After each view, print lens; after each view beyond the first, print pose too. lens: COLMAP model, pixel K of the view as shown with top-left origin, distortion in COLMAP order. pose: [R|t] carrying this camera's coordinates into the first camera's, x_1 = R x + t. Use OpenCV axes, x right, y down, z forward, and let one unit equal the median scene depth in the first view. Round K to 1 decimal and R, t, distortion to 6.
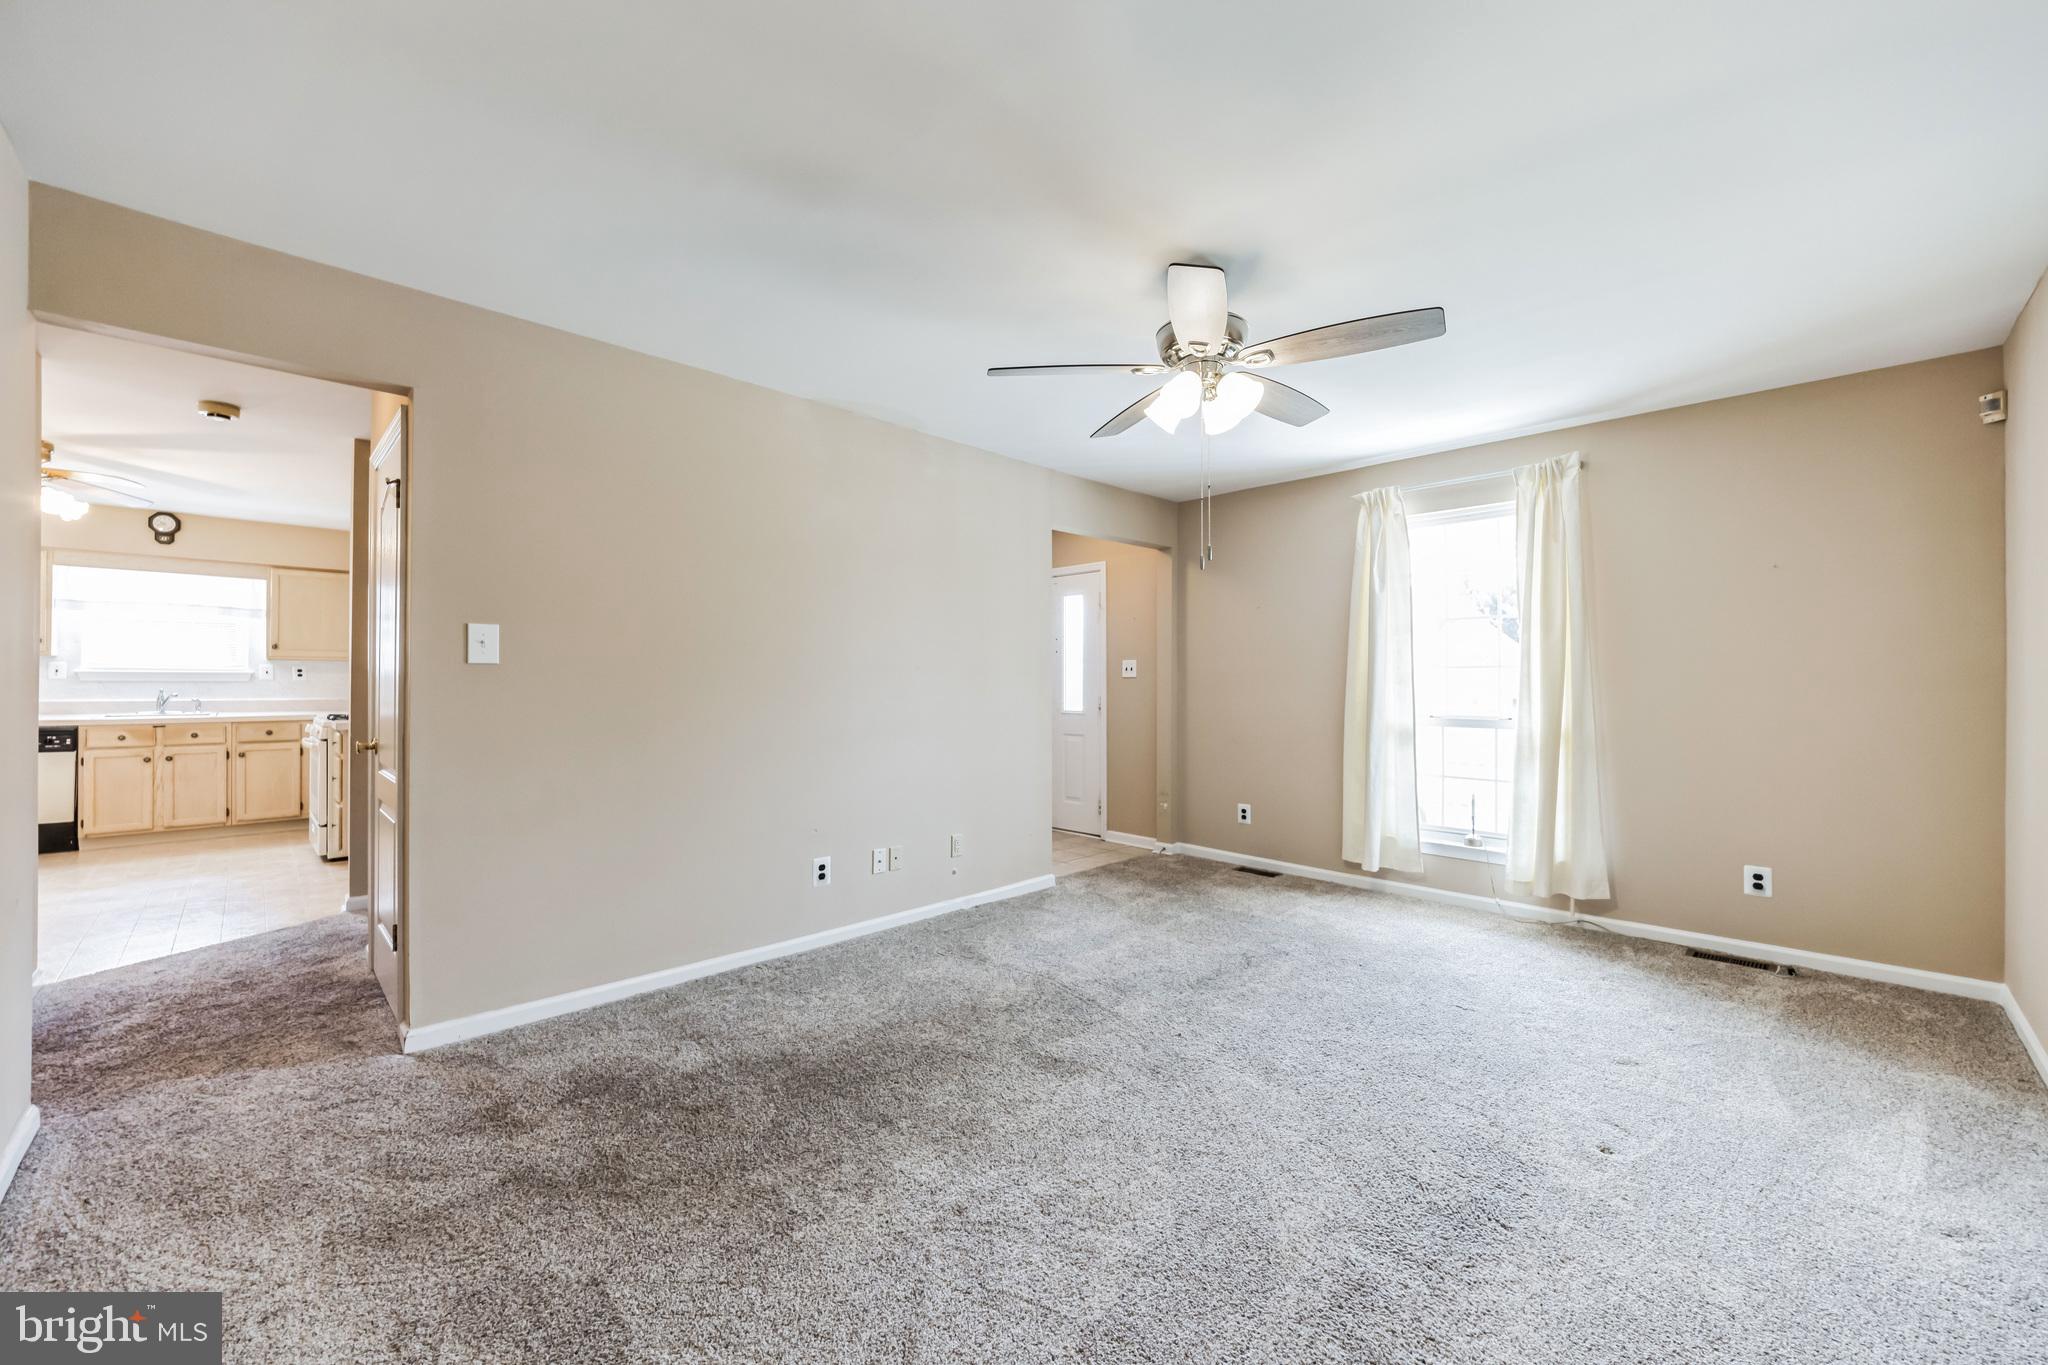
lens RADIAL K [[801.9, 0, 1009.8], [0, 801.9, 679.2], [0, 0, 1]] dist [-0.004051, 0.002046]
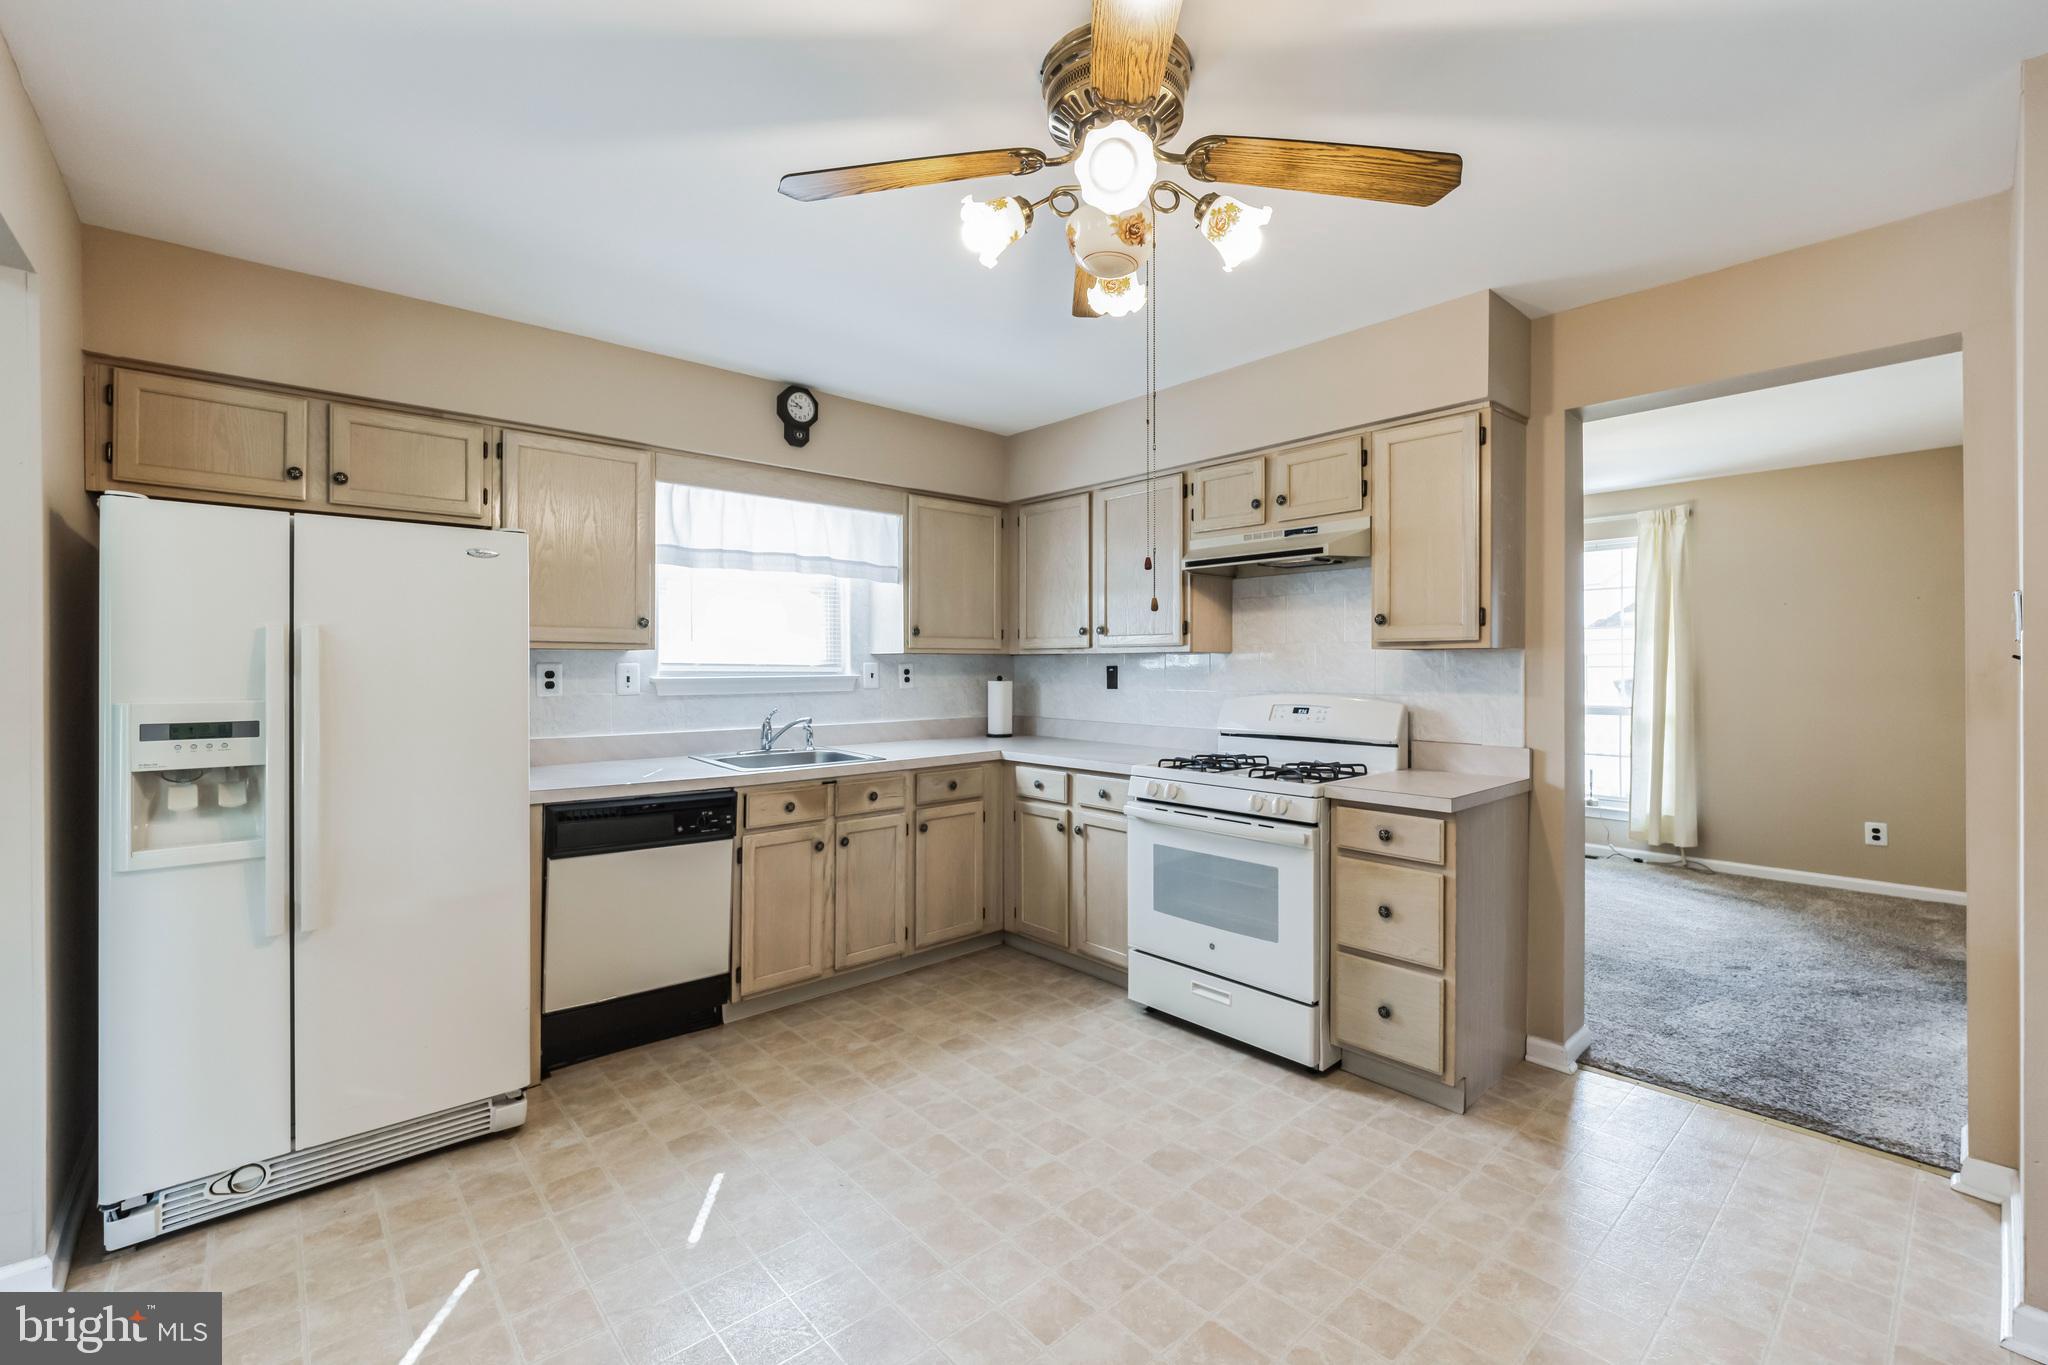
lens RADIAL K [[867.0, 0, 1022.0], [0, 867.0, 667.7], [0, 0, 1]] dist [0.002545, -0.002117]
pose [[0.999168, -0.007444, -0.040110, -0.873217], [0.007797, 0.999932, 0.008662, -0.020617], [0.040042, -0.008967, 0.999158, 0.410036]]
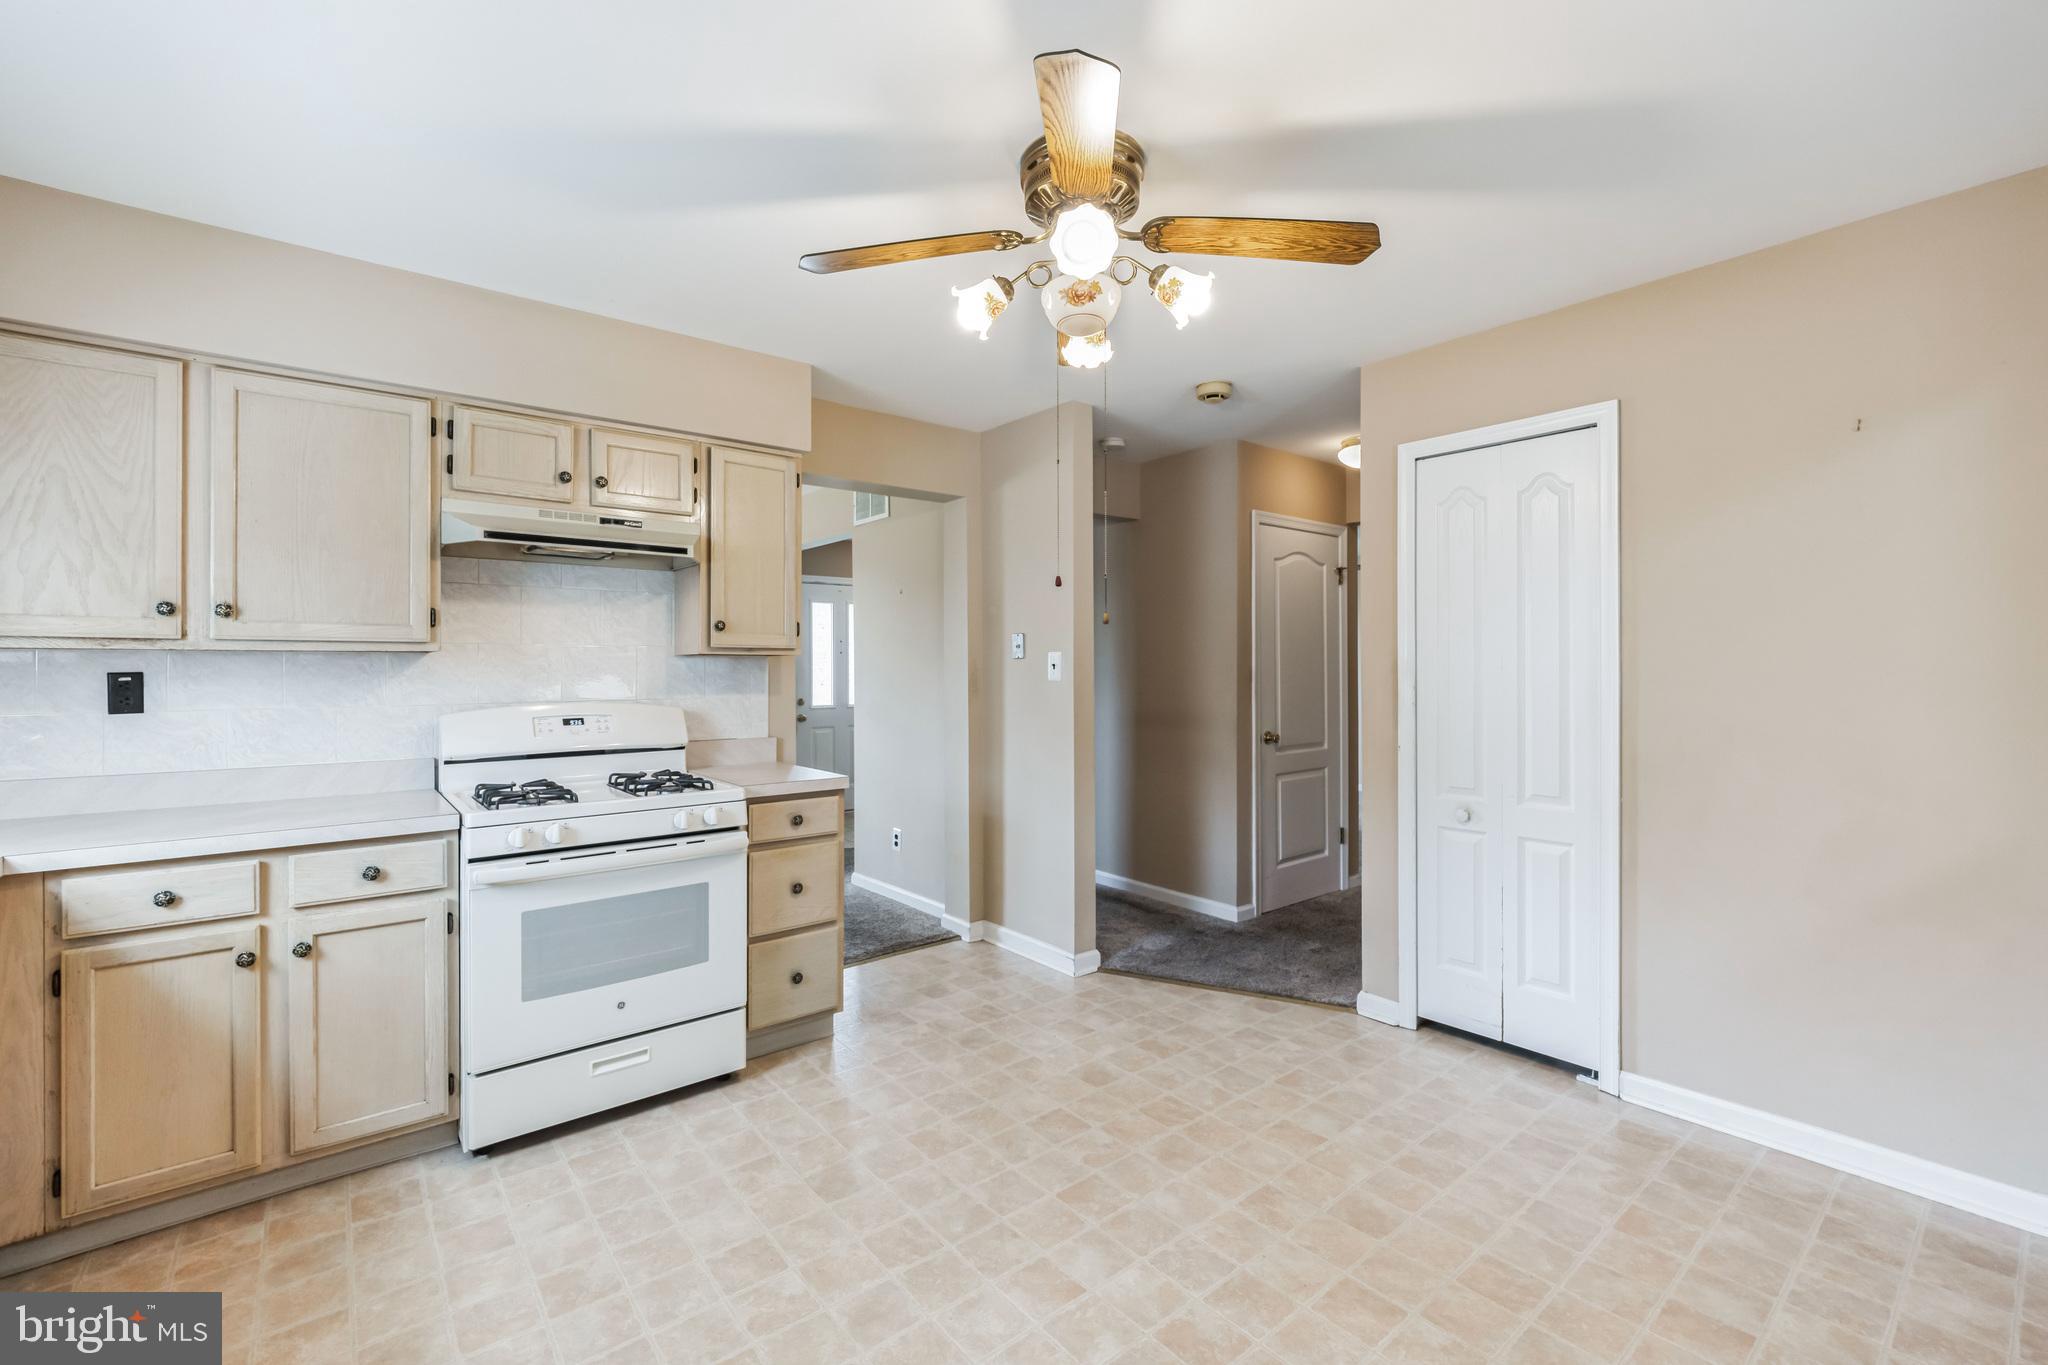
lens RADIAL K [[867.0, 0, 1009.4], [0, 867.0, 670.3], [0, 0, 1]] dist [0.002545, -0.002117]
pose [[0.093143, -0.009300, 0.995609, -1.178997], [-0.001492, 0.999954, 0.009481, -0.020659], [-0.995652, -0.002368, 0.093125, 0.683768]]
